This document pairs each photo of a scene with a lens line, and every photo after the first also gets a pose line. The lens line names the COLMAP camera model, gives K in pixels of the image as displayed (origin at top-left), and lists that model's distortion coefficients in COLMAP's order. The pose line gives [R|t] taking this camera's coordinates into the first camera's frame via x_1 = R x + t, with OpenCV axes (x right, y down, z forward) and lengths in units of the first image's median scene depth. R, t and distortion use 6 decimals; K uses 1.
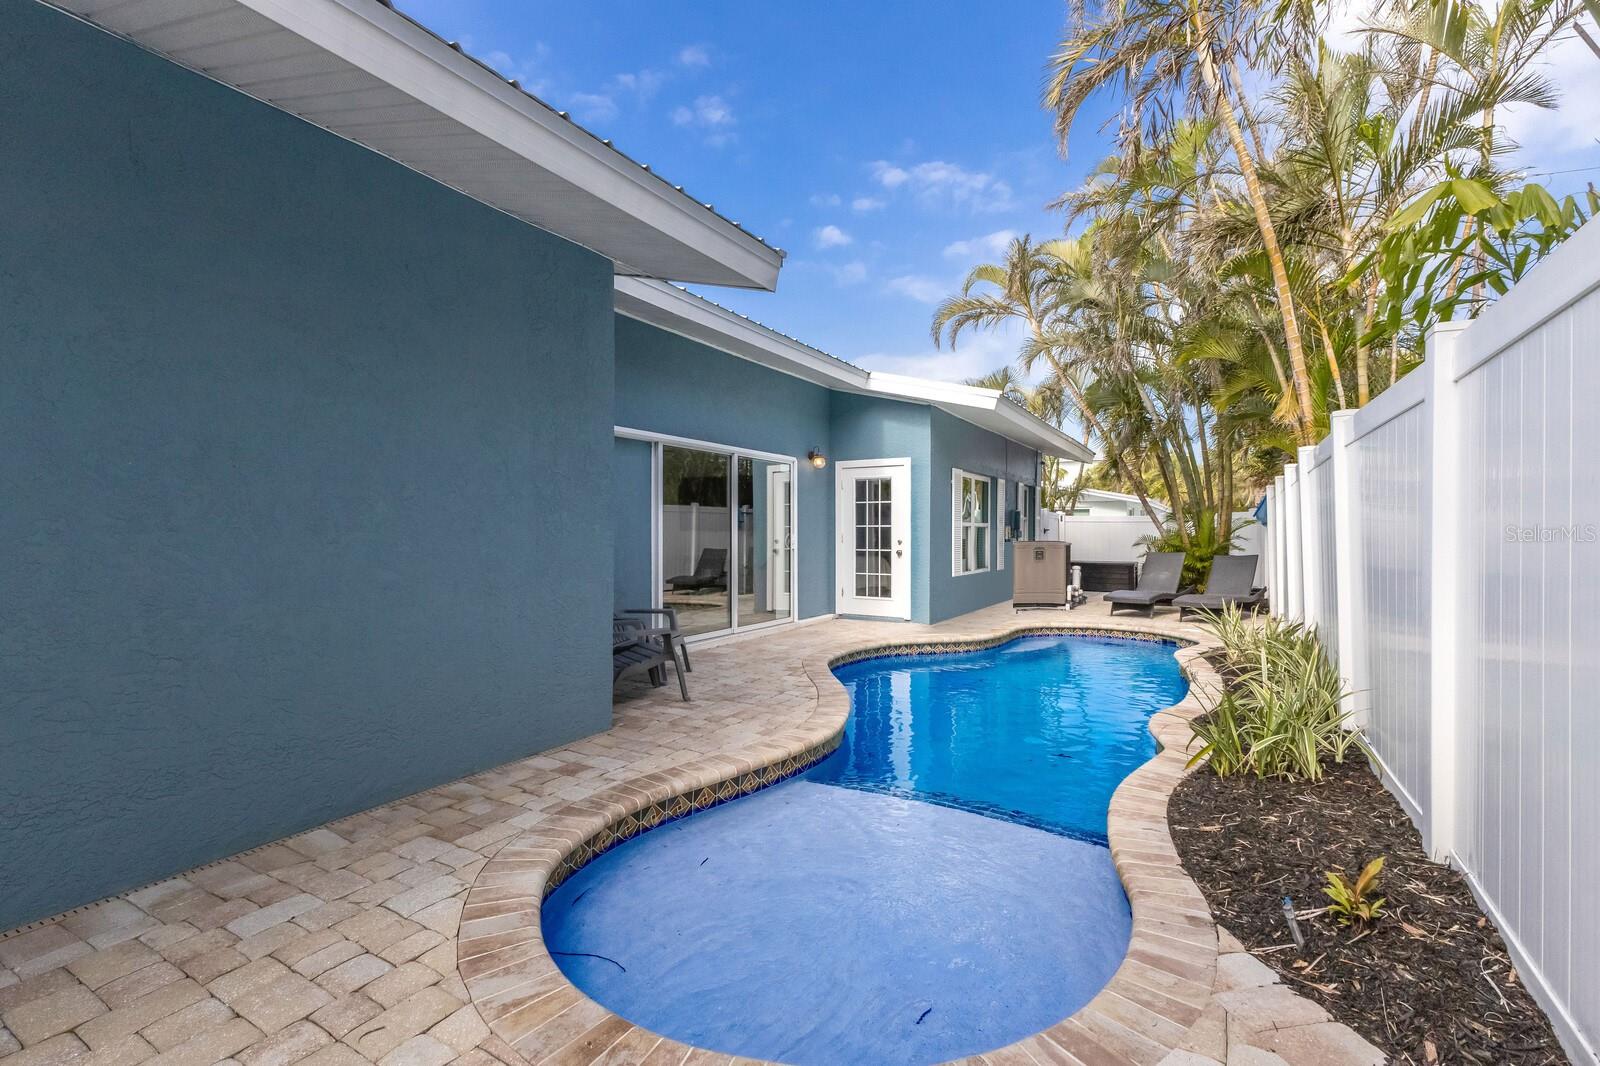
lens RADIAL K [[706.8, 0, 802.3], [0, 706.8, 529.0], [0, 0, 1]] dist [0.017269, 0.001075]
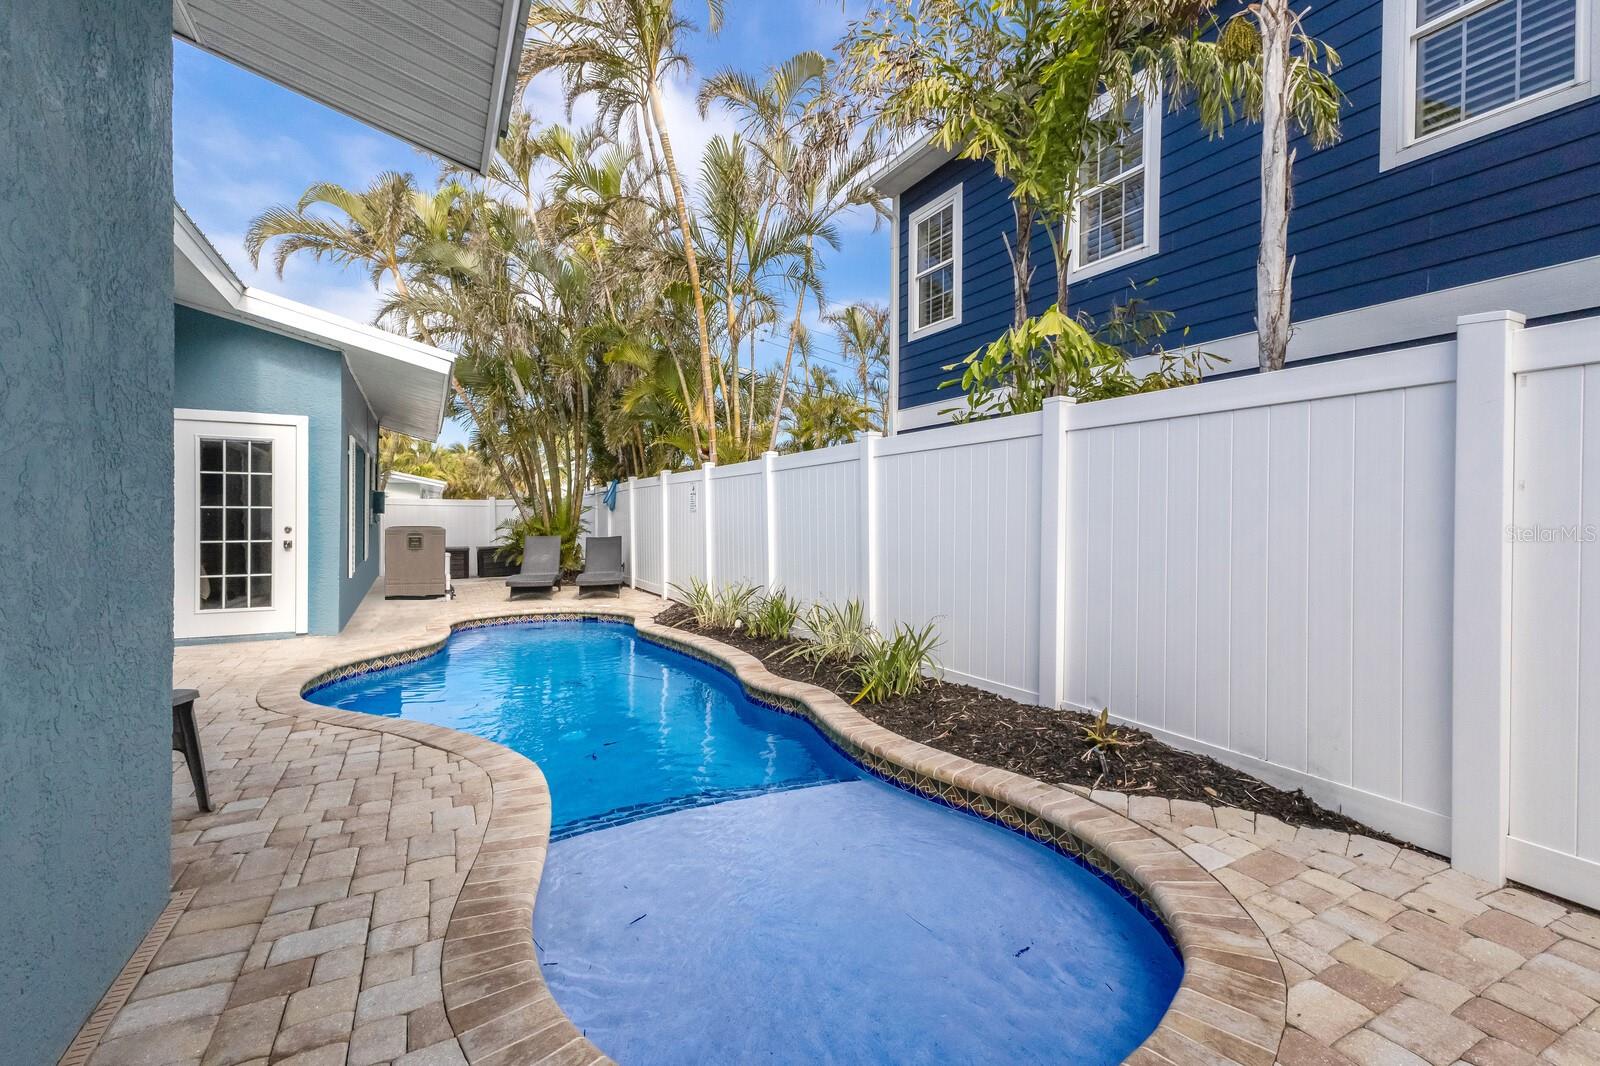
lens RADIAL K [[706.8, 0, 802.3], [0, 706.8, 528.3], [0, 0, 1]] dist [0.017269, 0.001075]
pose [[0.526556, -0.012650, 0.850046, -0.417239], [-0.005895, 0.999811, 0.018531, 0.000835], [-0.850120, -0.014768, 0.526382, 0.304339]]
